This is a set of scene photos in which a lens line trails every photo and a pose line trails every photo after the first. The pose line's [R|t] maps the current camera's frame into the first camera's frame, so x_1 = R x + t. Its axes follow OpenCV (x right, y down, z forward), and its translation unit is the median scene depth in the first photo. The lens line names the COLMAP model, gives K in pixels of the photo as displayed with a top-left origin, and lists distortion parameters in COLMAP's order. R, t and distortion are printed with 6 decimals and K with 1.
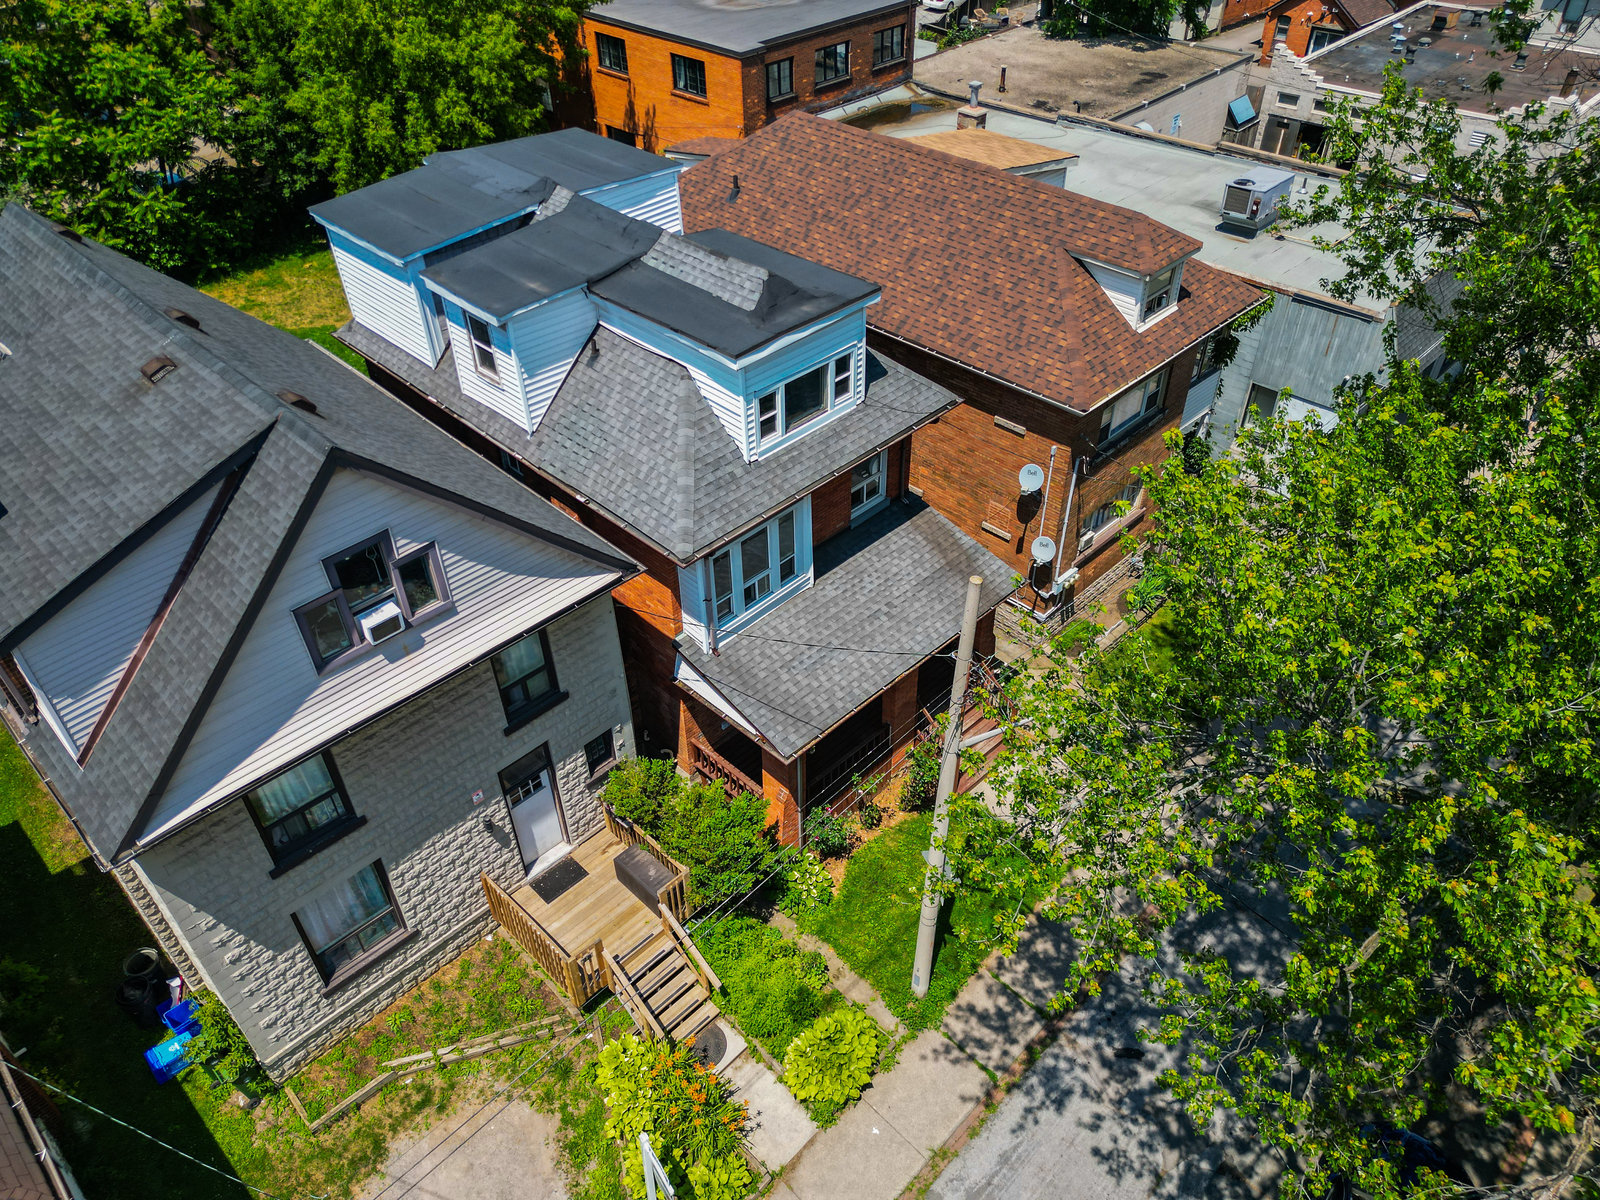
lens RADIAL K [[1137.1, 0, 800.0], [0, 1137.1, 600.0], [0, 0, 1]] dist [0.028186, -0.004028]
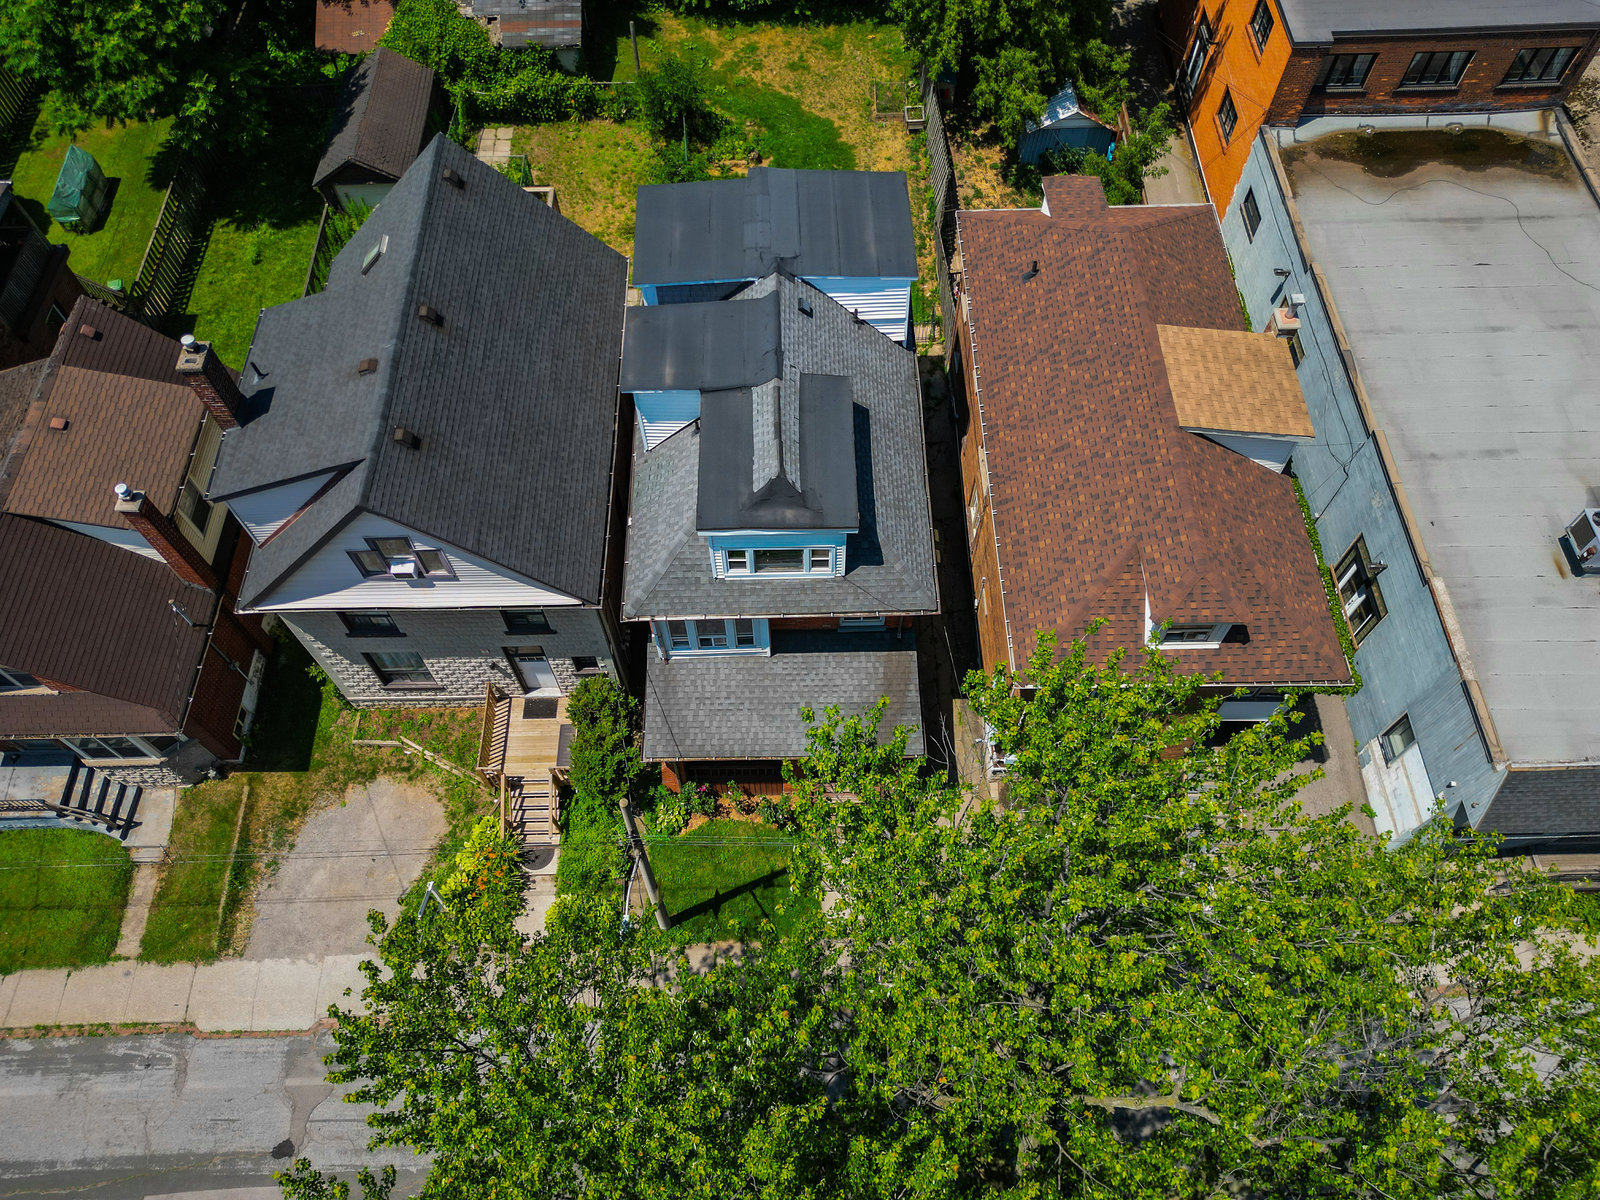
lens RADIAL K [[1137.1, 0, 800.0], [0, 1137.1, 600.0], [0, 0, 1]] dist [0.028186, -0.004028]
pose [[0.712894, 0.607127, -0.350968, 0.514066], [-0.444598, 0.778329, 0.443325, -0.743687], [0.542323, -0.160004, 0.824794, -0.043487]]
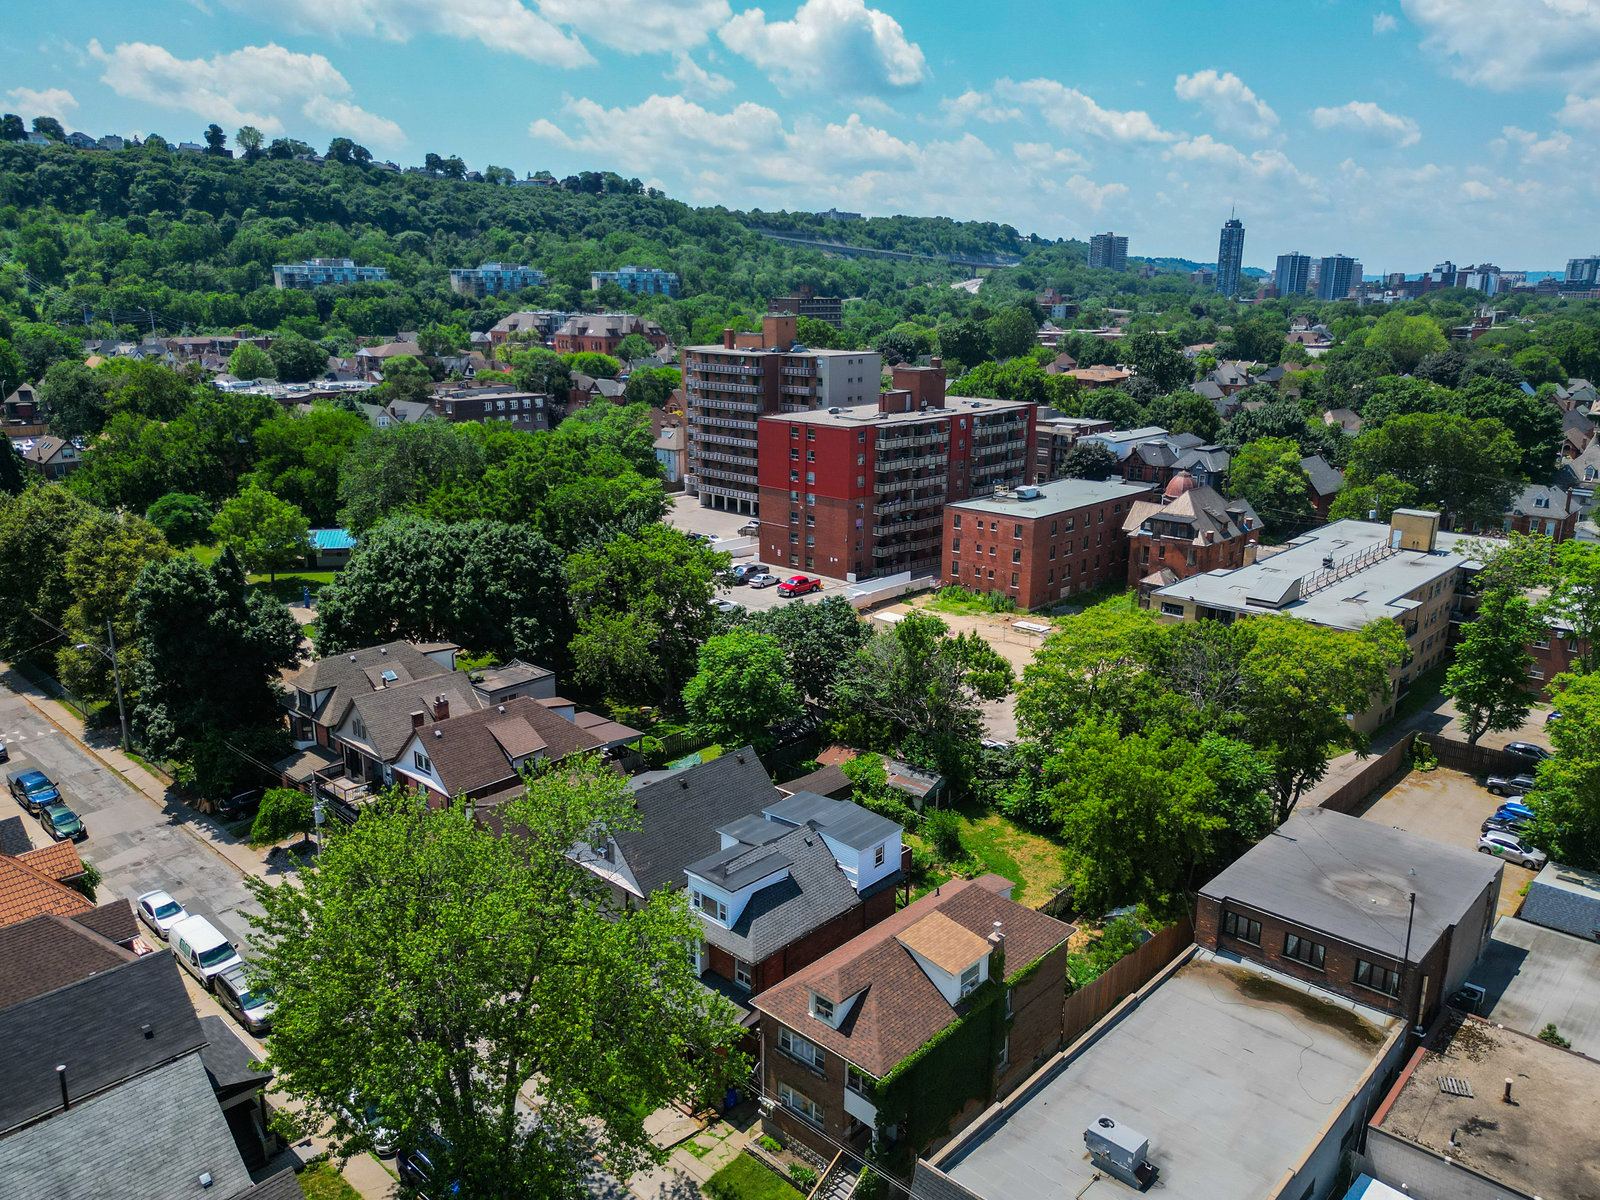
lens RADIAL K [[1137.1, 0, 800.0], [0, 1137.1, 600.0], [0, 0, 1]] dist [0.028186, -0.004028]
pose [[0.024857, 0.265907, -0.963678, 2.540429], [-0.634790, 0.748892, 0.190267, -1.445161], [0.772285, 0.607004, 0.187410, 0.192897]]
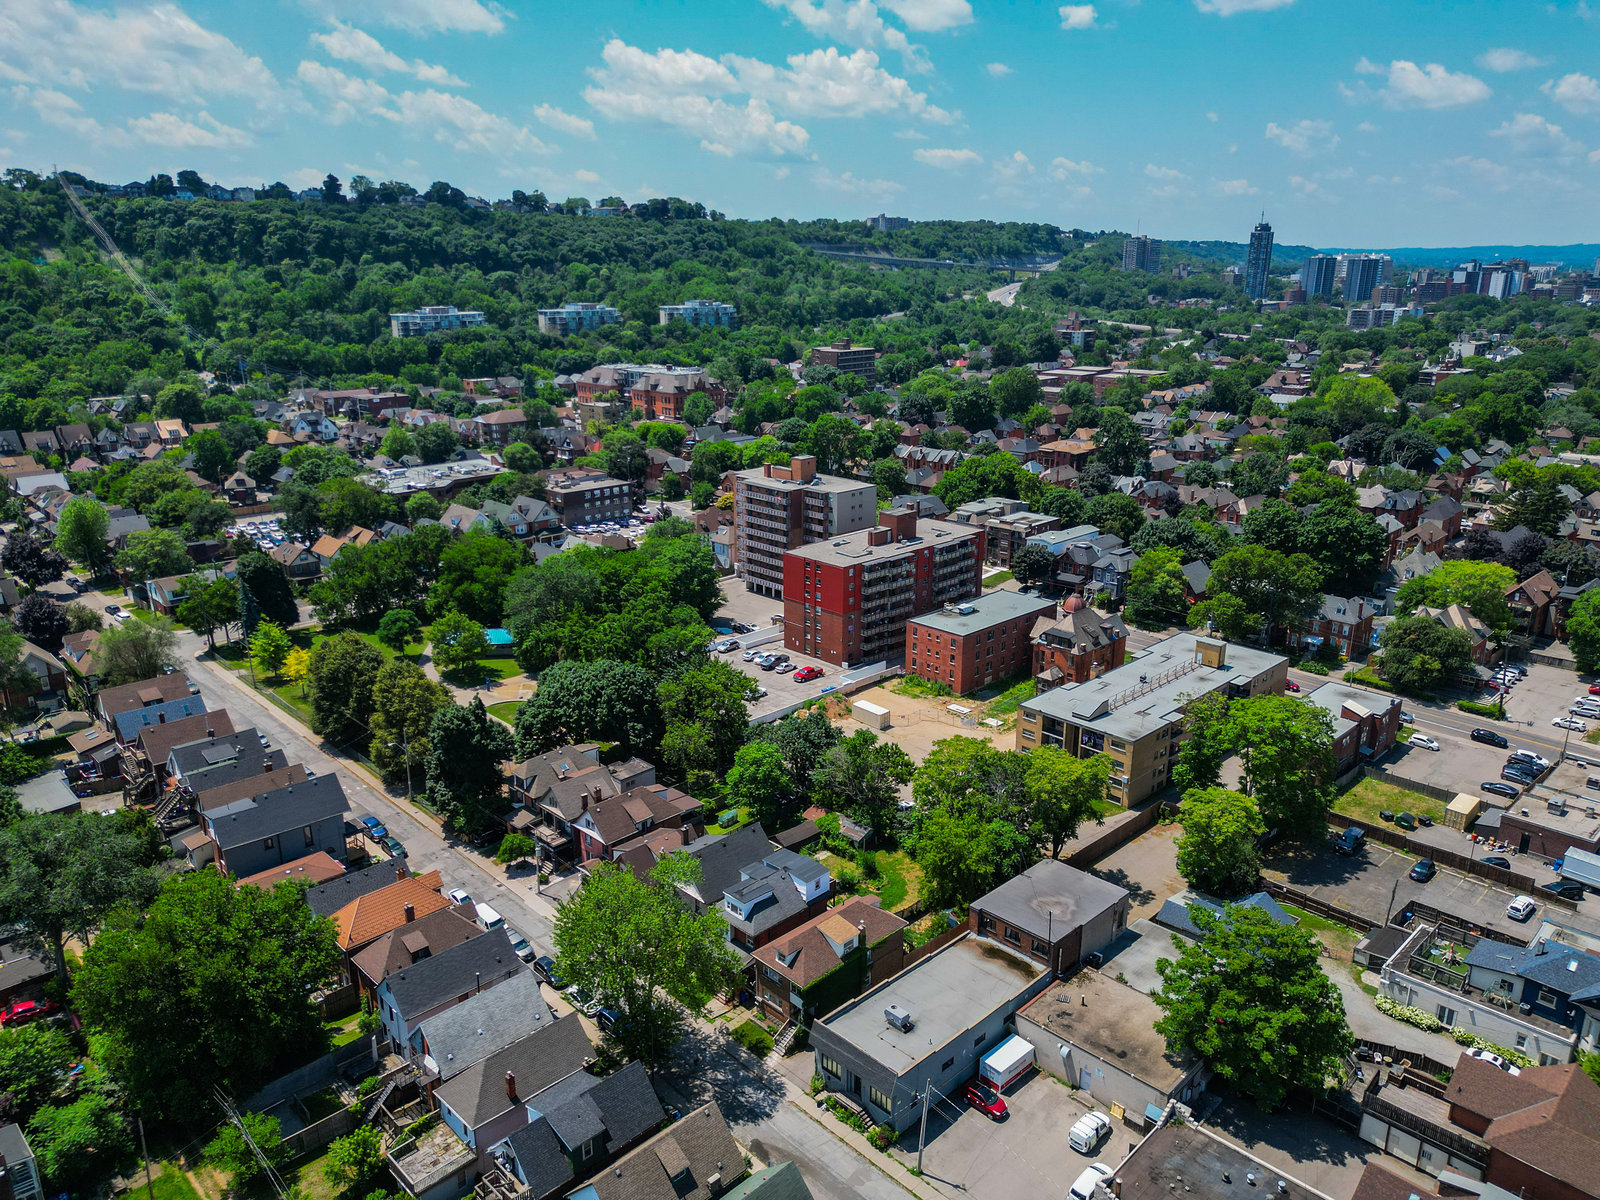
lens RADIAL K [[1070.4, 0, 800.0], [0, 1070.4, 600.0], [0, 0, 1]] dist [0.045264, -0.002045]
pose [[-0.022615, 0.290885, -0.956491, 5.016107], [-0.630275, 0.738509, 0.239495, -3.008499], [0.776042, 0.608269, 0.166636, -0.678155]]
